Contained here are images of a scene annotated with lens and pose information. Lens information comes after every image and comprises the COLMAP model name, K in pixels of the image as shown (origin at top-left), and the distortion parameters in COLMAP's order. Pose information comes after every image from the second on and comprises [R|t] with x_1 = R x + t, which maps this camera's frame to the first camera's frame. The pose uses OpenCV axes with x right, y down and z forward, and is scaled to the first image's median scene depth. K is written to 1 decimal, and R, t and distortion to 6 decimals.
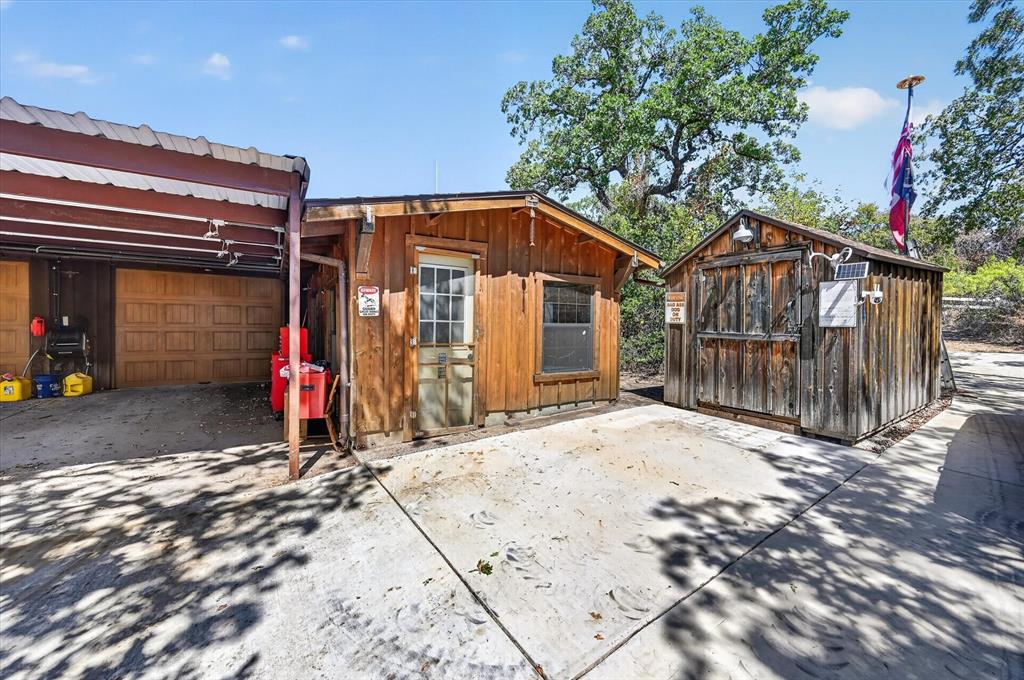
lens RADIAL K [[402.6, 0, 511.7], [0, 402.6, 332.8], [0, 0, 1]] dist [-0.002348, 0.000130]
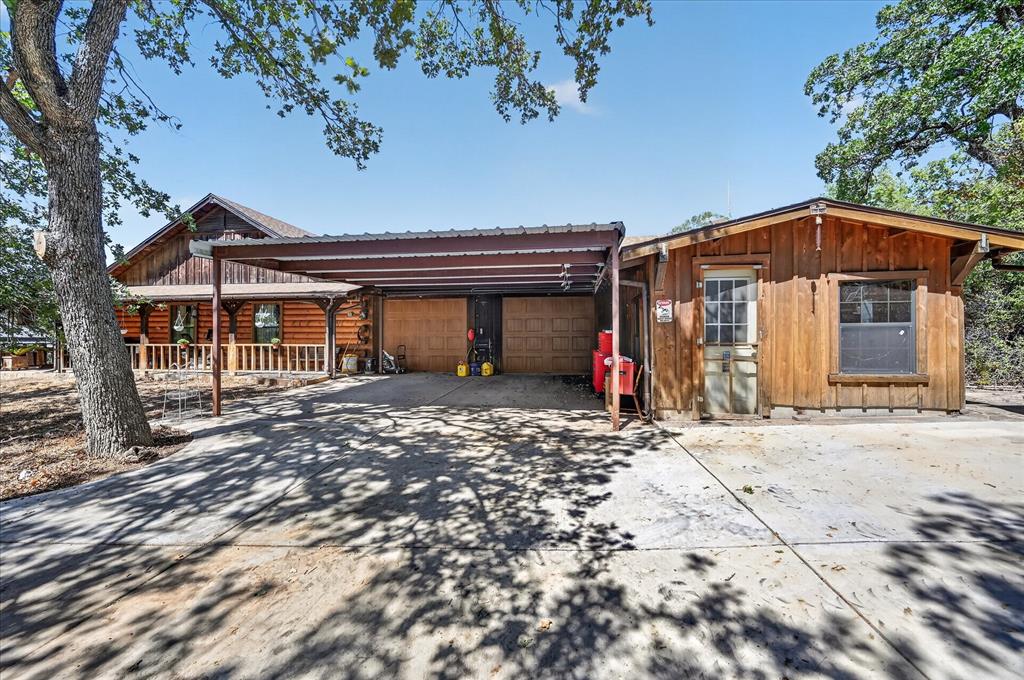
lens RADIAL K [[402.6, 0, 511.7], [0, 402.6, 332.8], [0, 0, 1]] dist [-0.002348, 0.000130]
pose [[0.767862, -0.015922, -0.640417, 0.104241], [0.003238, 0.999775, -0.020974, 0.019806], [0.640607, 0.014032, 0.767741, -0.324737]]
